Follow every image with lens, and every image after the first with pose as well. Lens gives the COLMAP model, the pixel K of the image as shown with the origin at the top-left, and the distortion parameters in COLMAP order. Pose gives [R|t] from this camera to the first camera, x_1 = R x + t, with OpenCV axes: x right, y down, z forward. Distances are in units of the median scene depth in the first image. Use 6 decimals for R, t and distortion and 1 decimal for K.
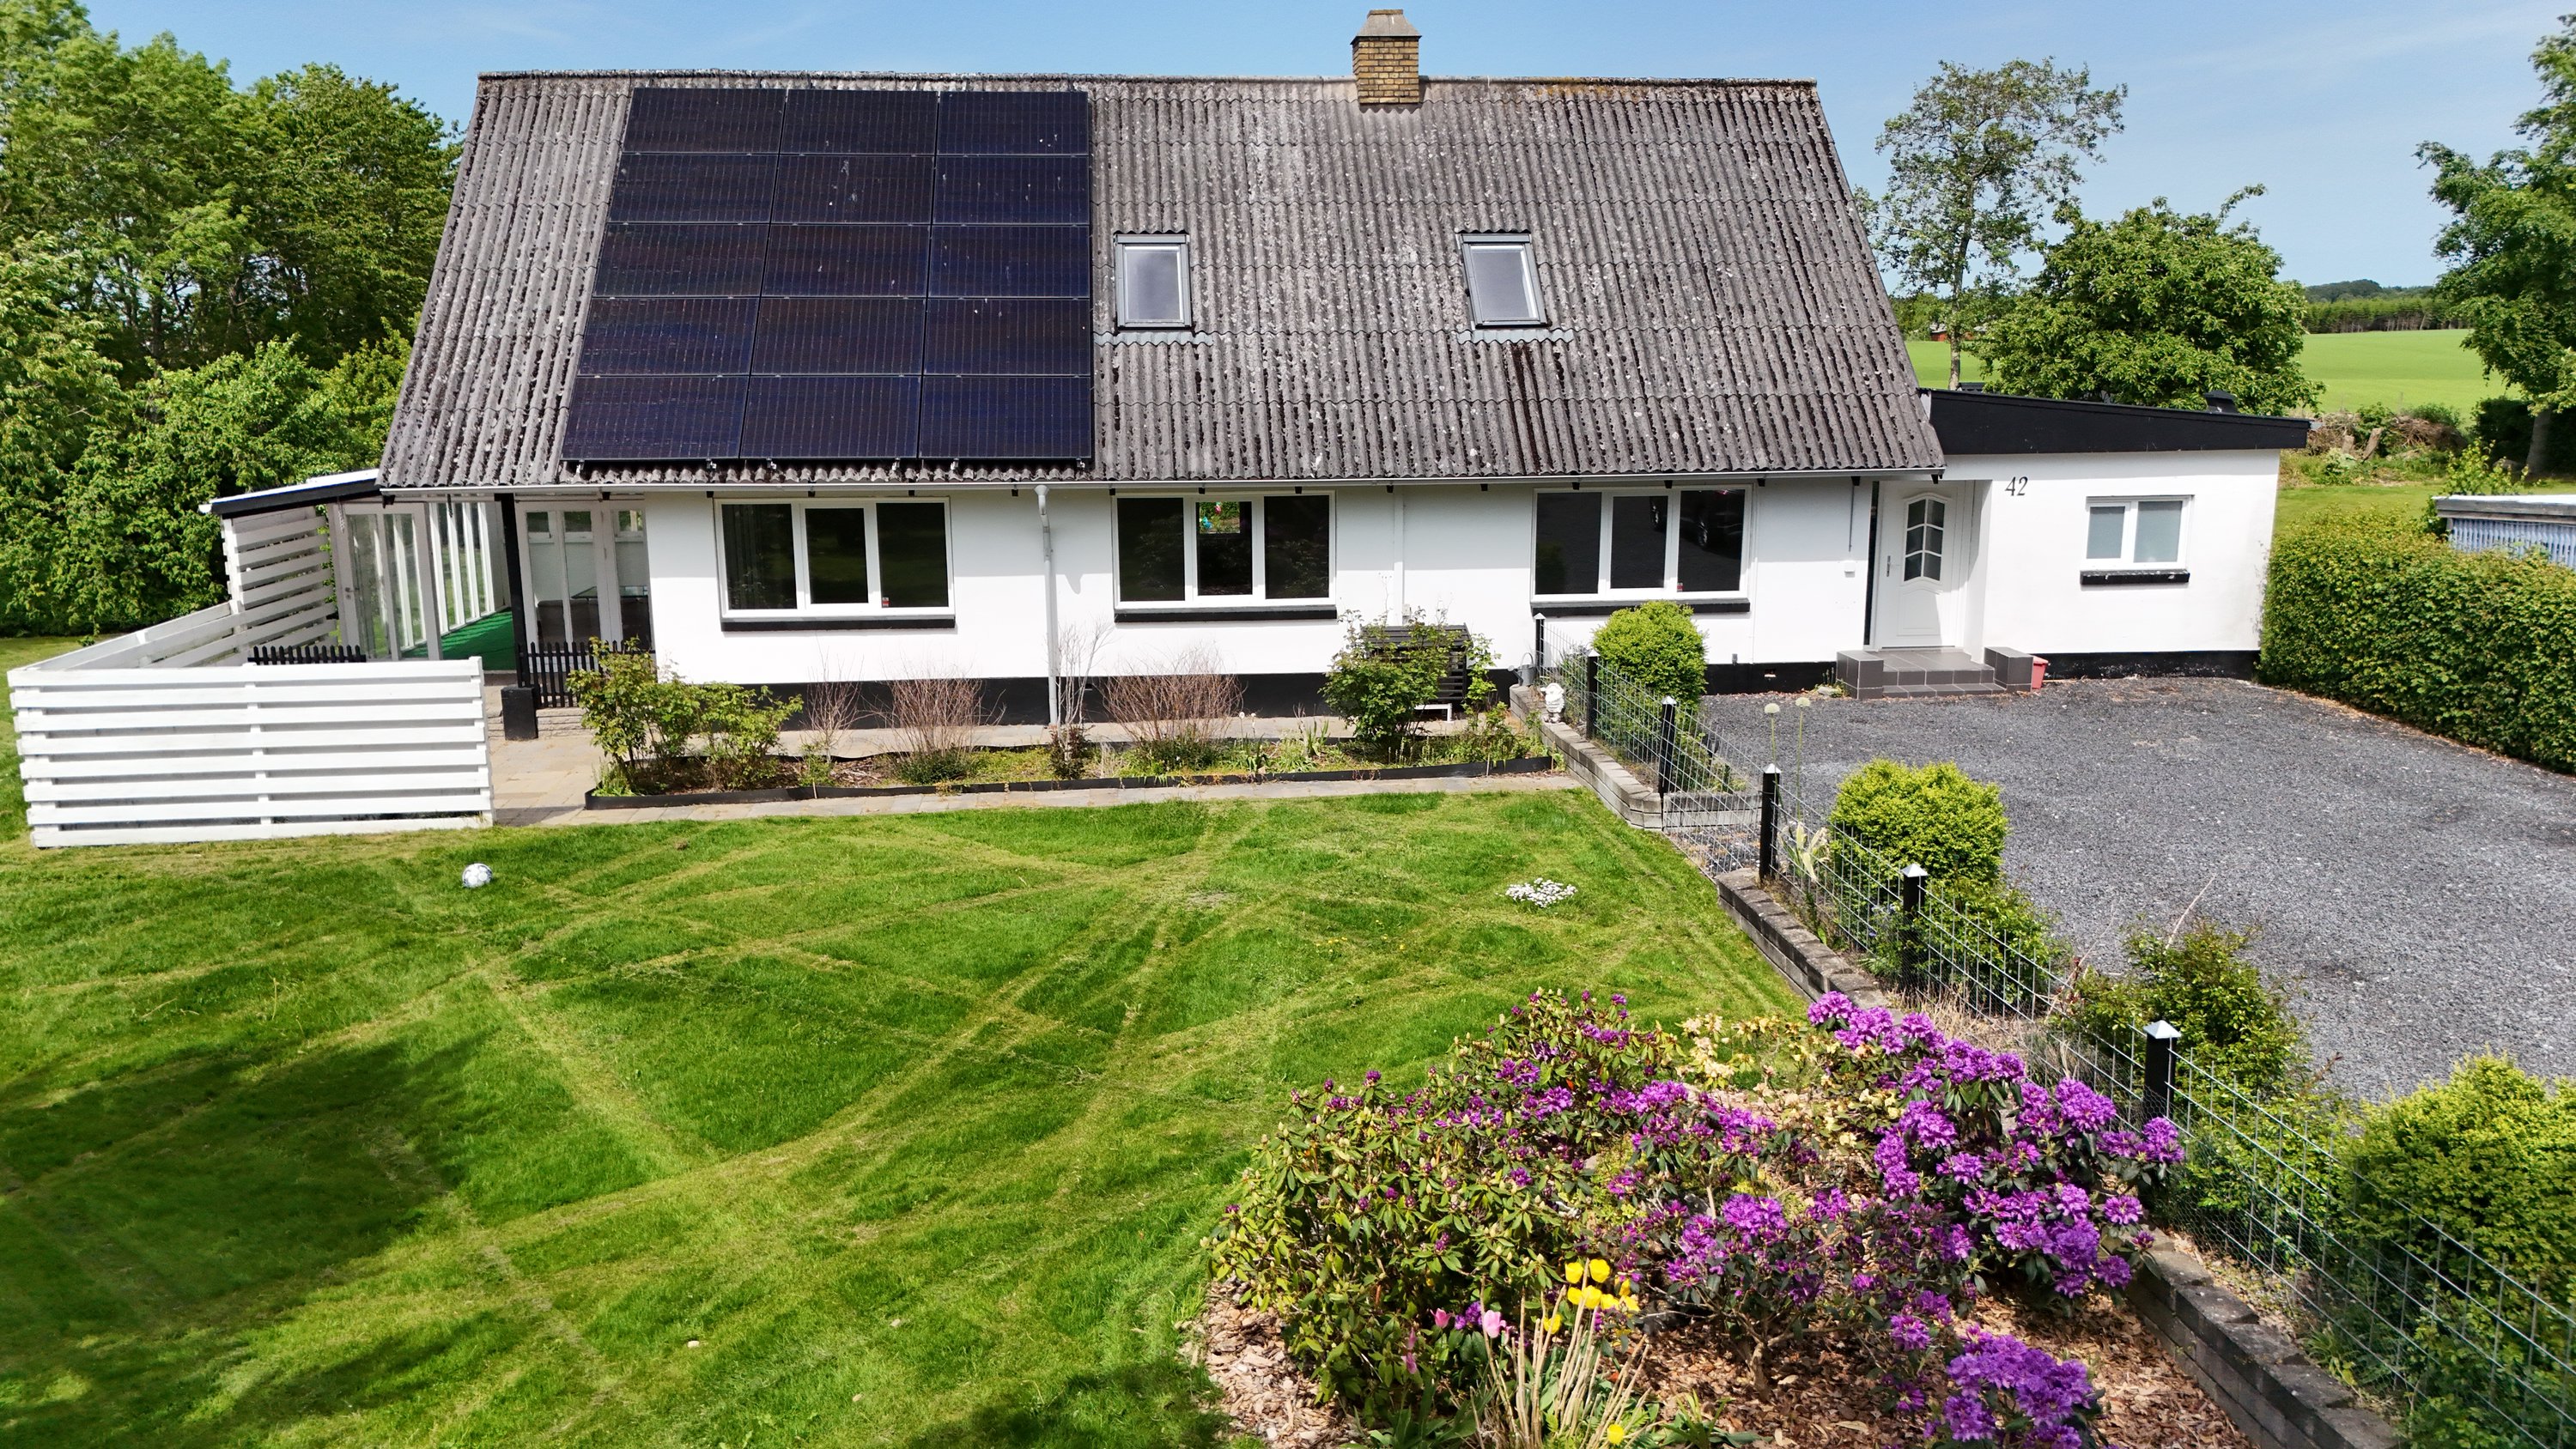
lens RADIAL K [[1881.1, 0, 1288.0], [0, 1881.1, 724.5], [0, 0, 1]] dist [0.107521, -0.136150]
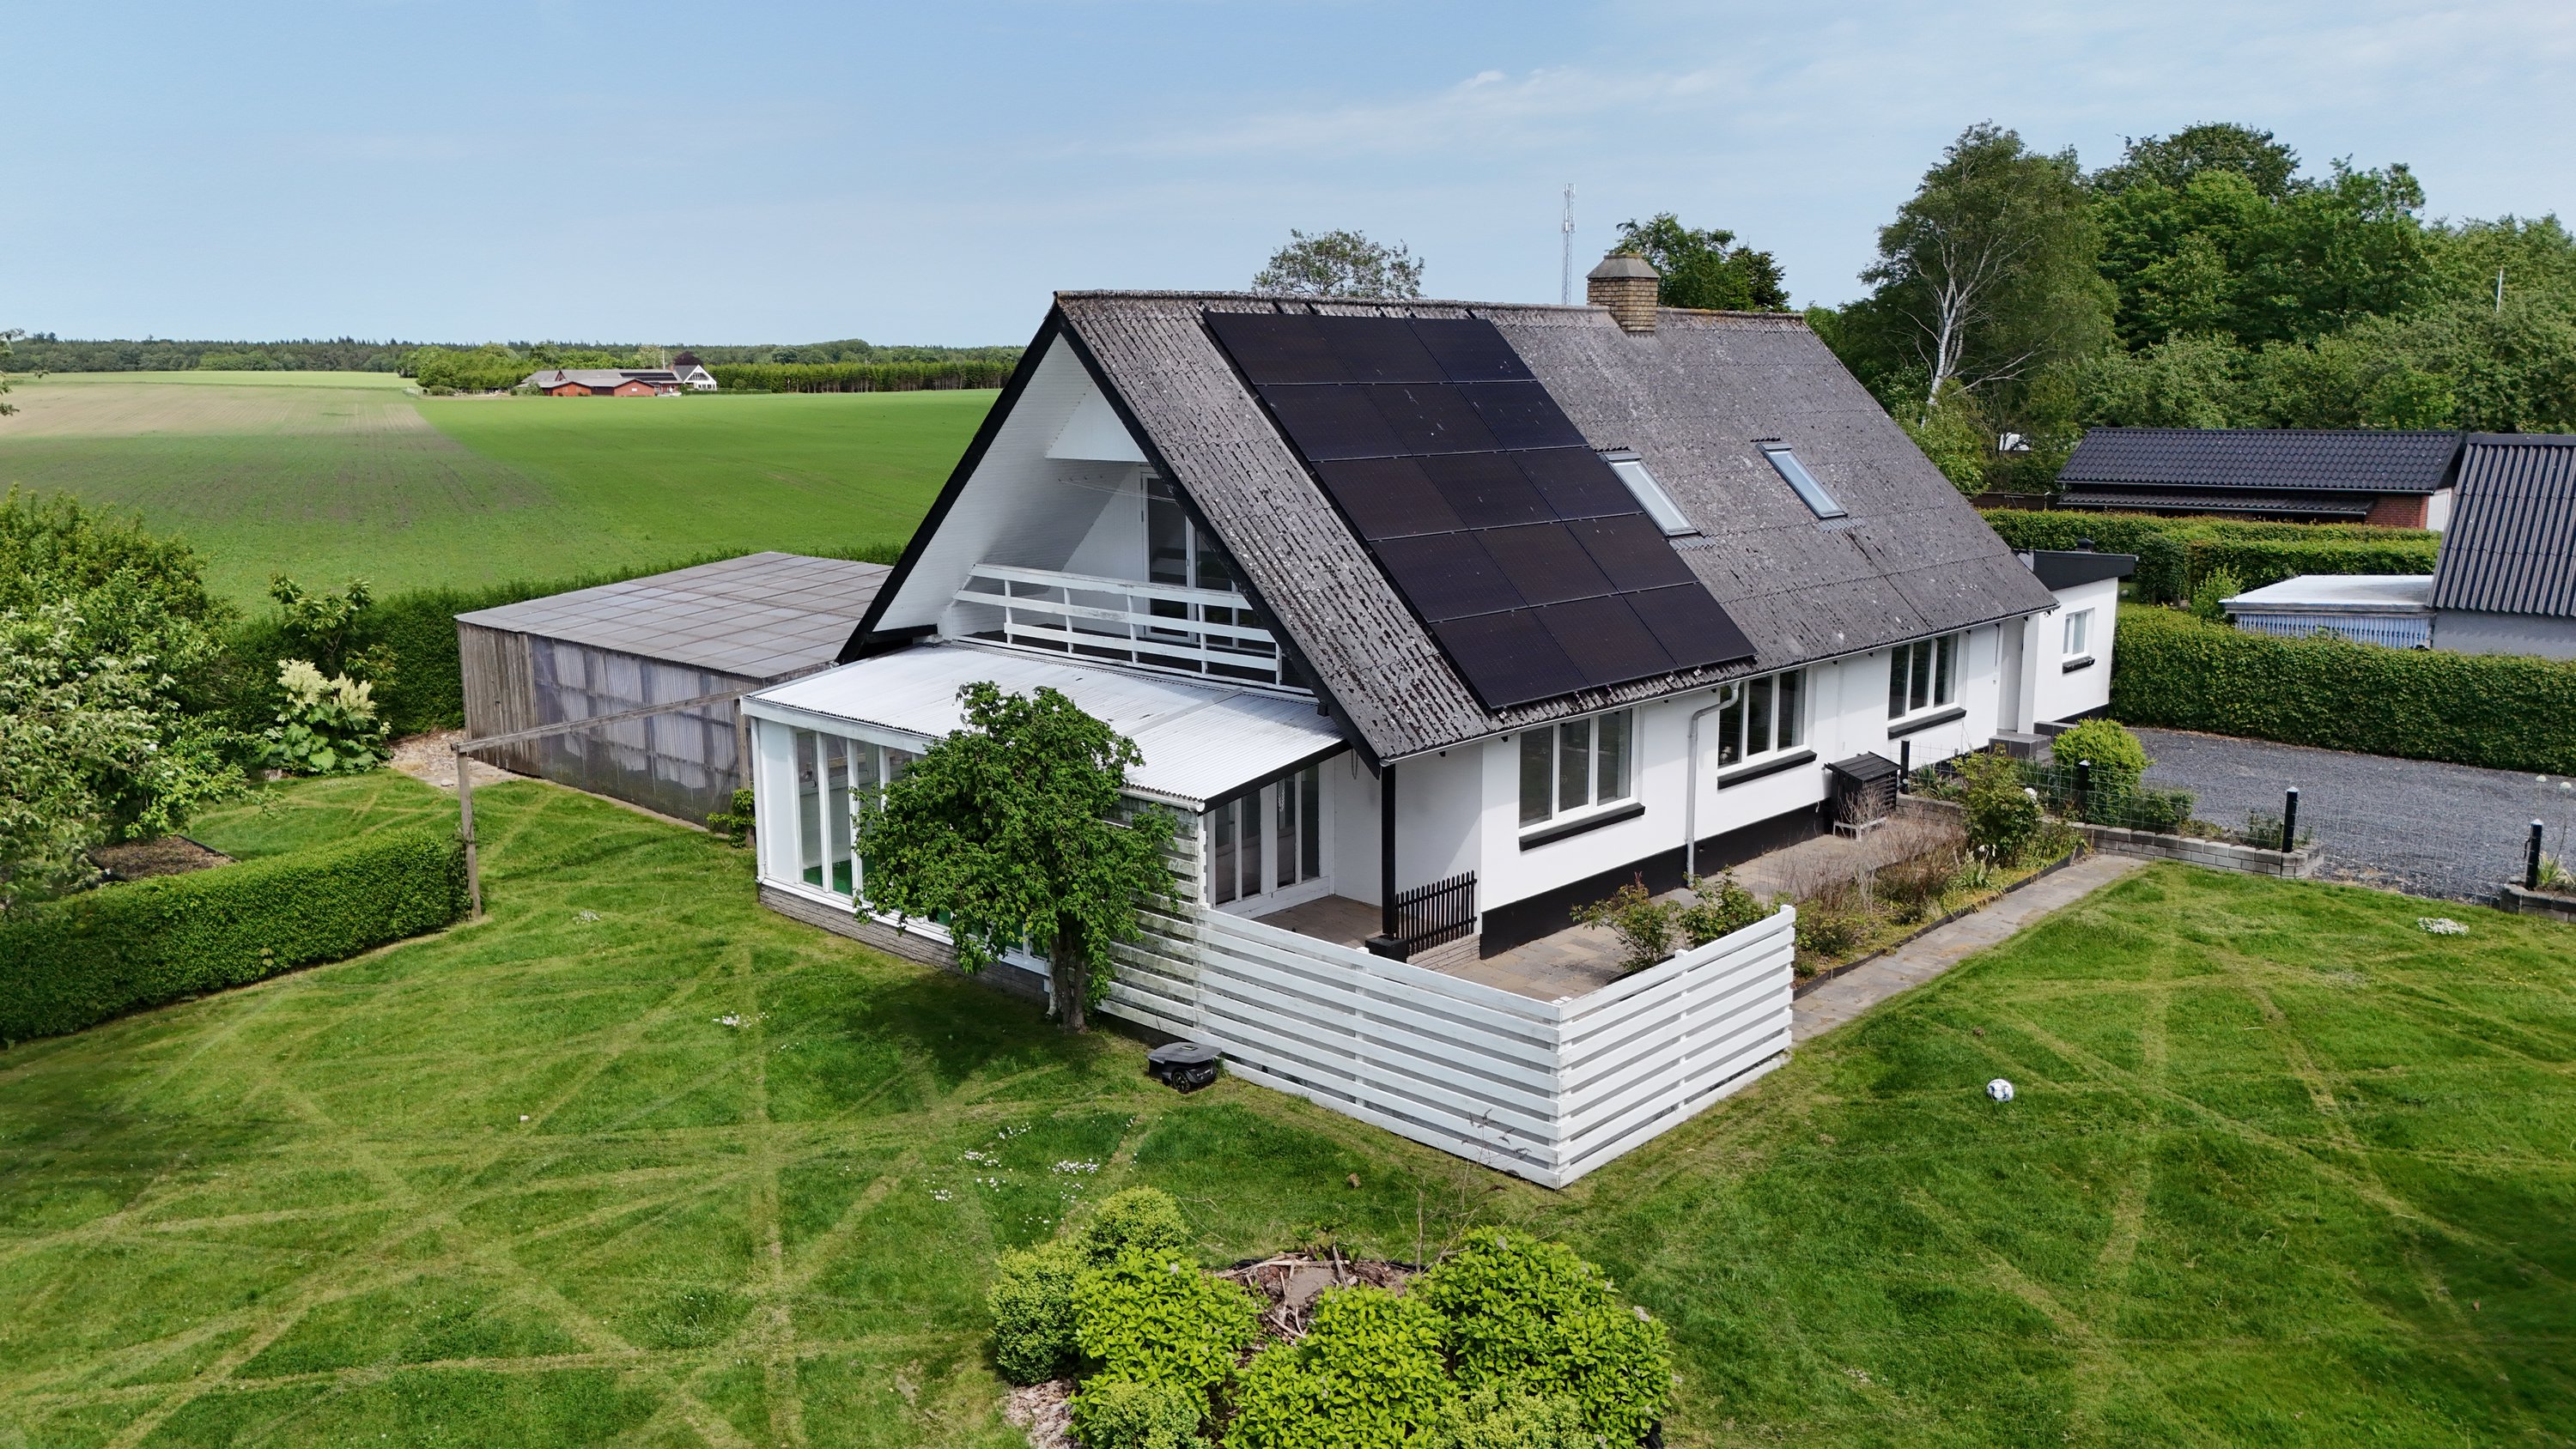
lens RADIAL K [[1897.1, 0, 1282.1], [0, 1897.1, 700.1], [0, 0, 1]] dist [0.074427, -0.075127]
pose [[0.745863, -0.109905, 0.656970, -1.037447], [0.134336, 0.990847, 0.013247, -0.157487], [-0.652413, 0.078374, 0.753800, 0.284766]]
